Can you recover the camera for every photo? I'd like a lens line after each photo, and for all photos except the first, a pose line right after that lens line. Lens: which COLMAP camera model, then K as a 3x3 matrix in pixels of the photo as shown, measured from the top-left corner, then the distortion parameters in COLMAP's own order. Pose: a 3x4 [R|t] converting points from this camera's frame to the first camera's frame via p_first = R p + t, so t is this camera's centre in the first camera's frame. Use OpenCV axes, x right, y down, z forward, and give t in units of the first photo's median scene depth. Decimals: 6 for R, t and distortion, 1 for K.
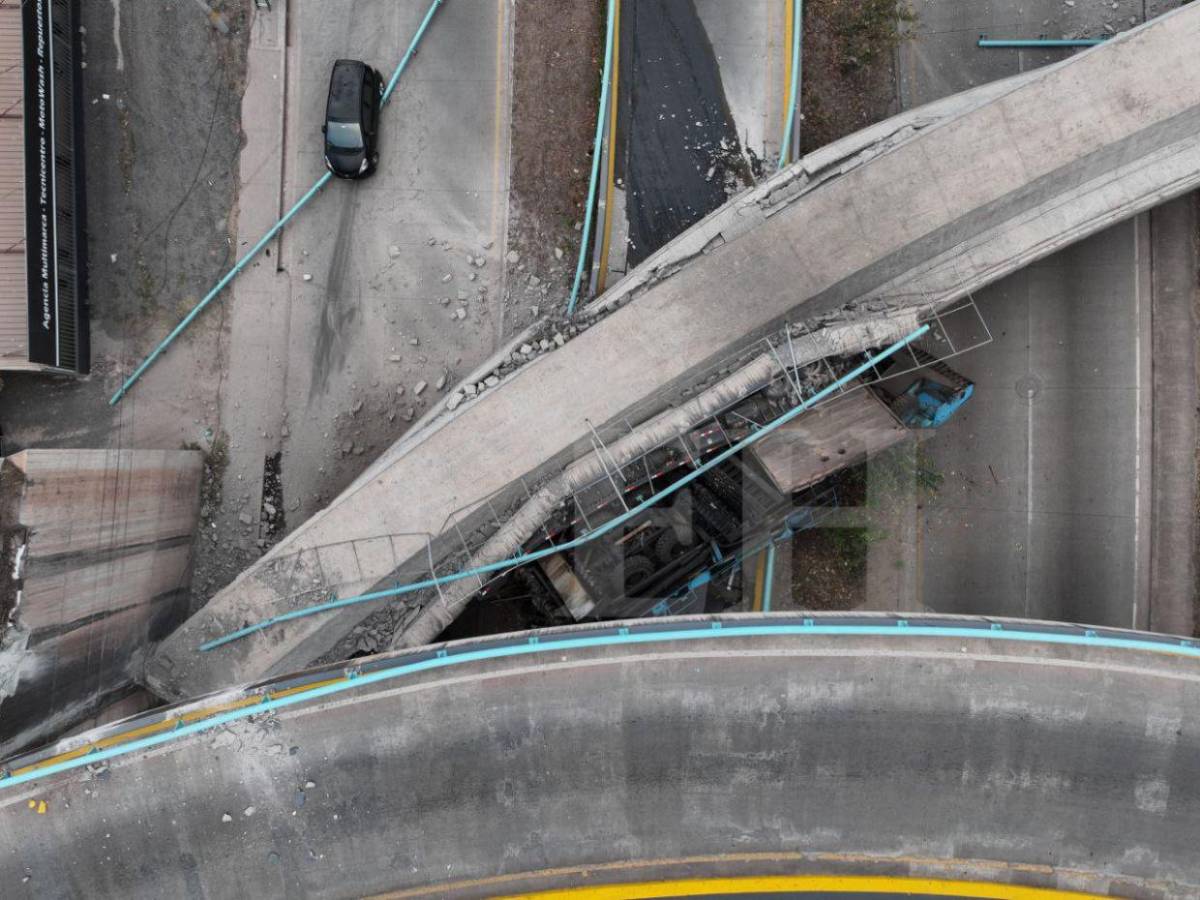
lens RADIAL K [[866.7, 0, 611.9], [0, 866.7, 442.8], [0, 0, 1]] dist [0.003170, 0.006384]
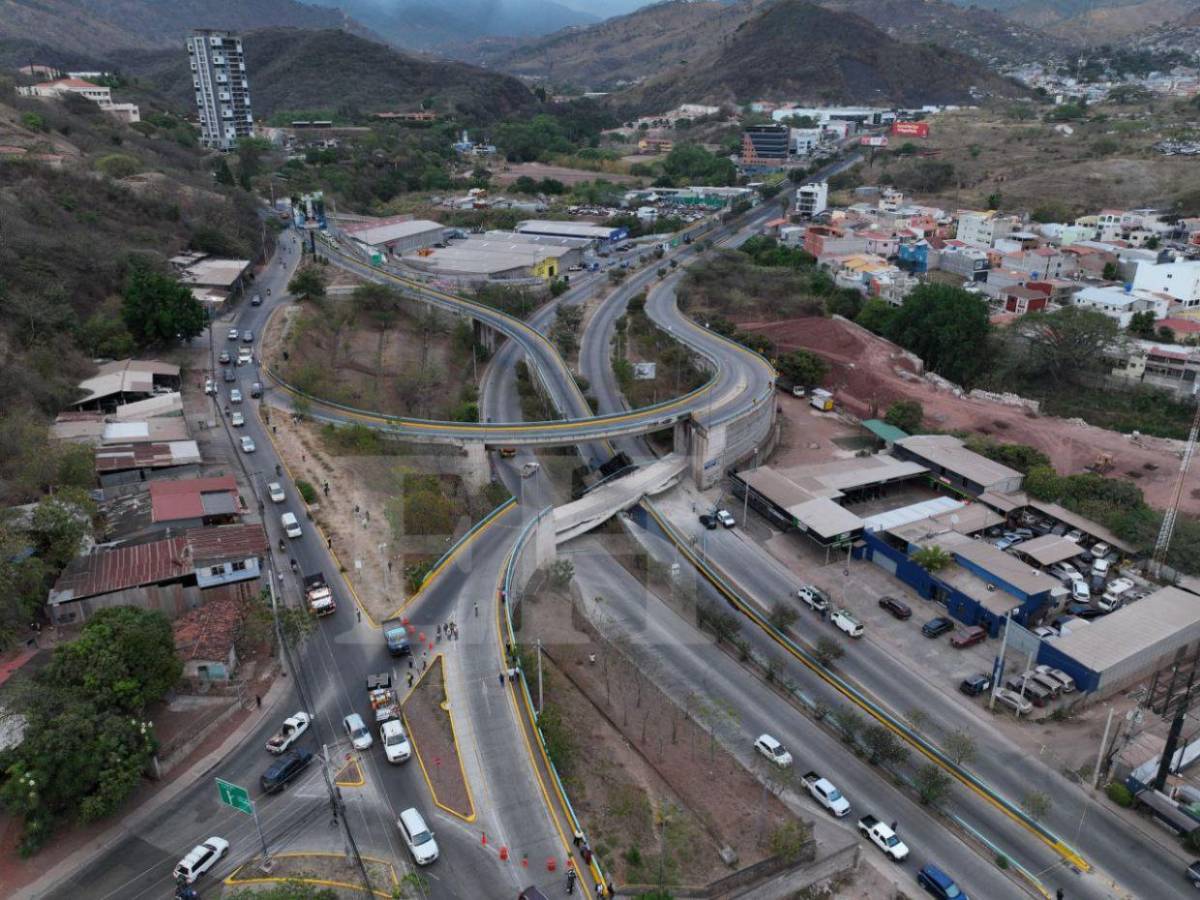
lens RADIAL K [[866.7, 0, 611.9], [0, 866.7, 442.8], [0, 0, 1]] dist [0.003170, 0.006384]
pose [[-0.921251, 0.141626, -0.362270, 1.980969], [-0.388939, -0.347176, 0.853344, -4.413129], [-0.004916, 0.927044, 0.374920, -1.228657]]
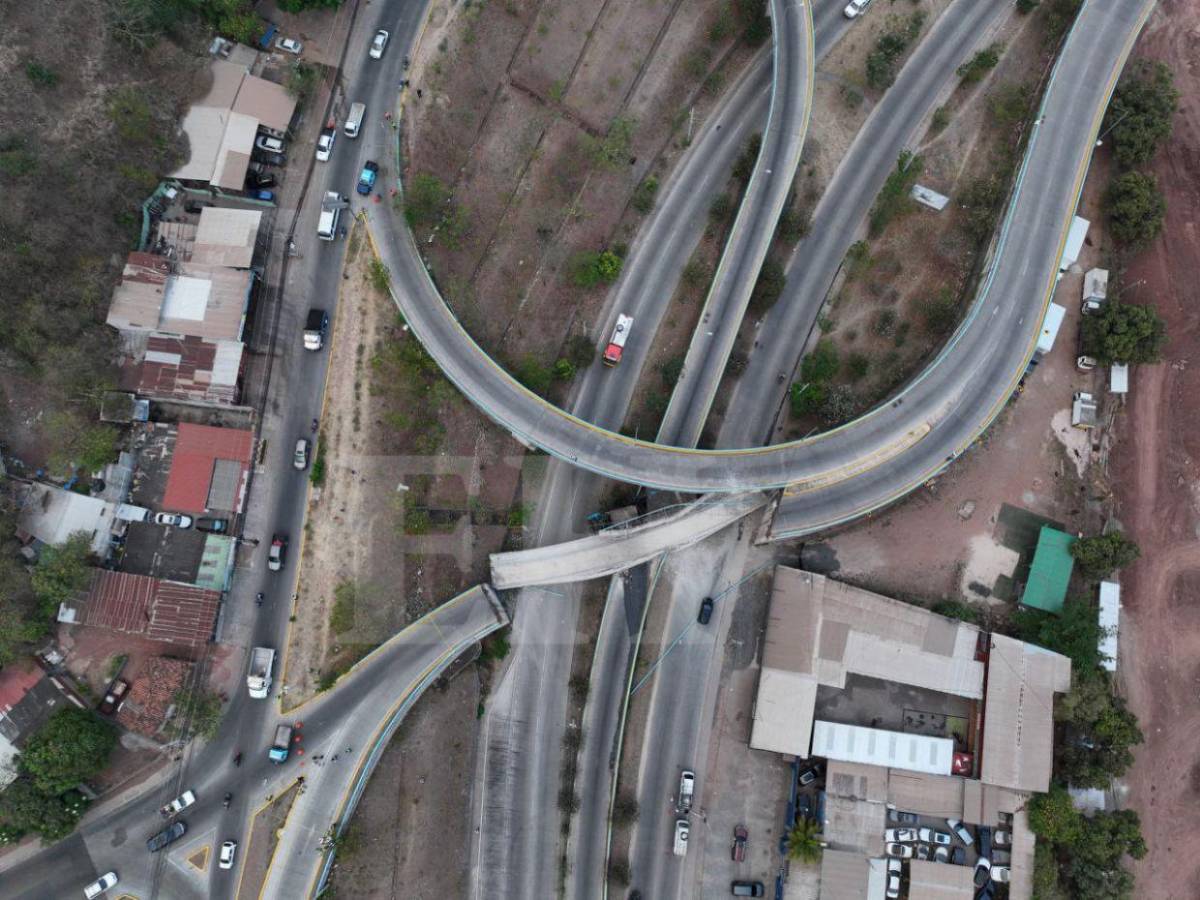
lens RADIAL K [[866.7, 0, 611.9], [0, 866.7, 442.8], [0, 0, 1]] dist [0.003170, 0.006384]
pose [[-0.976730, -0.211912, 0.033054, 0.219403], [0.214236, -0.956735, 0.196880, -0.583296], [-0.010097, 0.199380, 0.979870, -3.835971]]
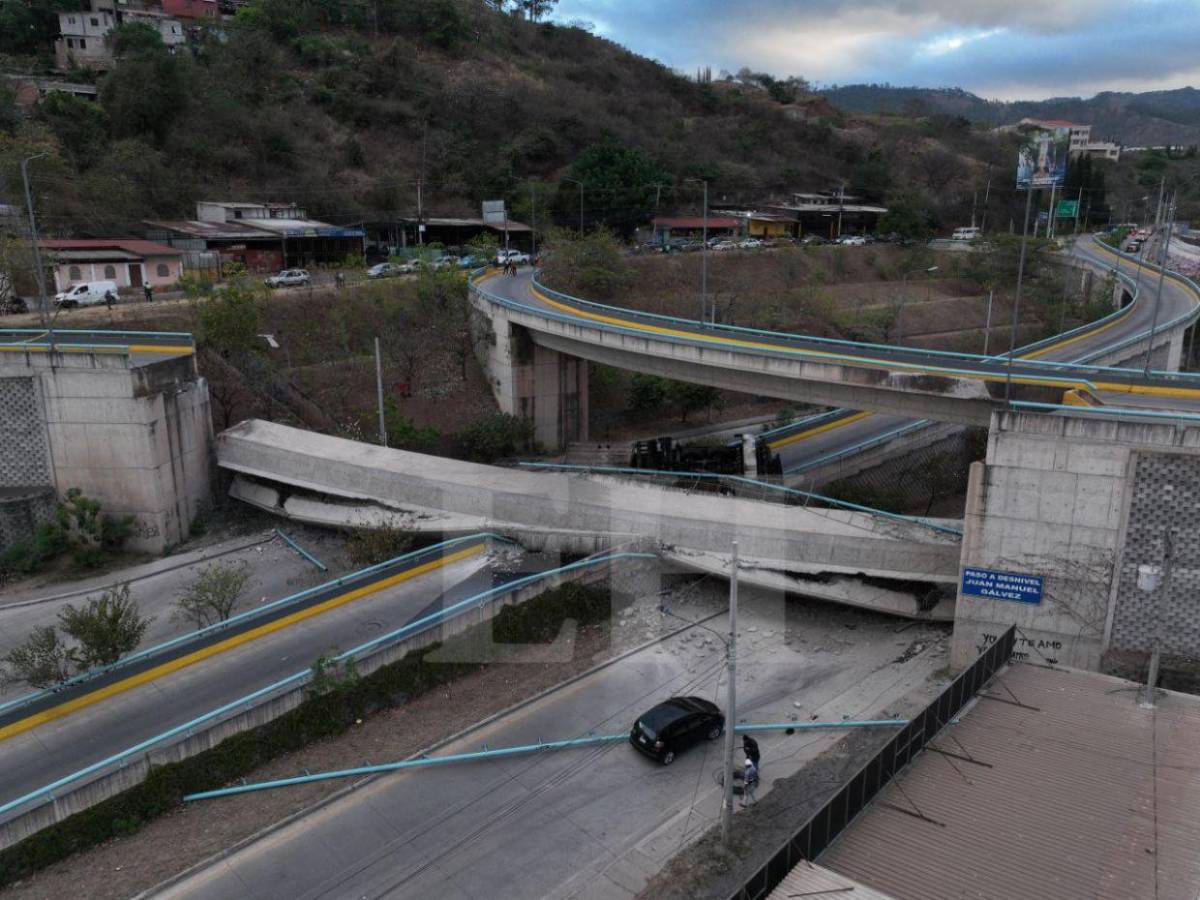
lens RADIAL K [[868.9, 0, 611.3], [0, 868.9, 439.9], [0, 0, 1]] dist [-0.005606, 0.029808]
pose [[-0.721021, -0.169078, 0.671968, -1.005310], [0.692860, -0.163955, 0.702185, -1.257624], [-0.008552, 0.971870, 0.235362, 0.460904]]
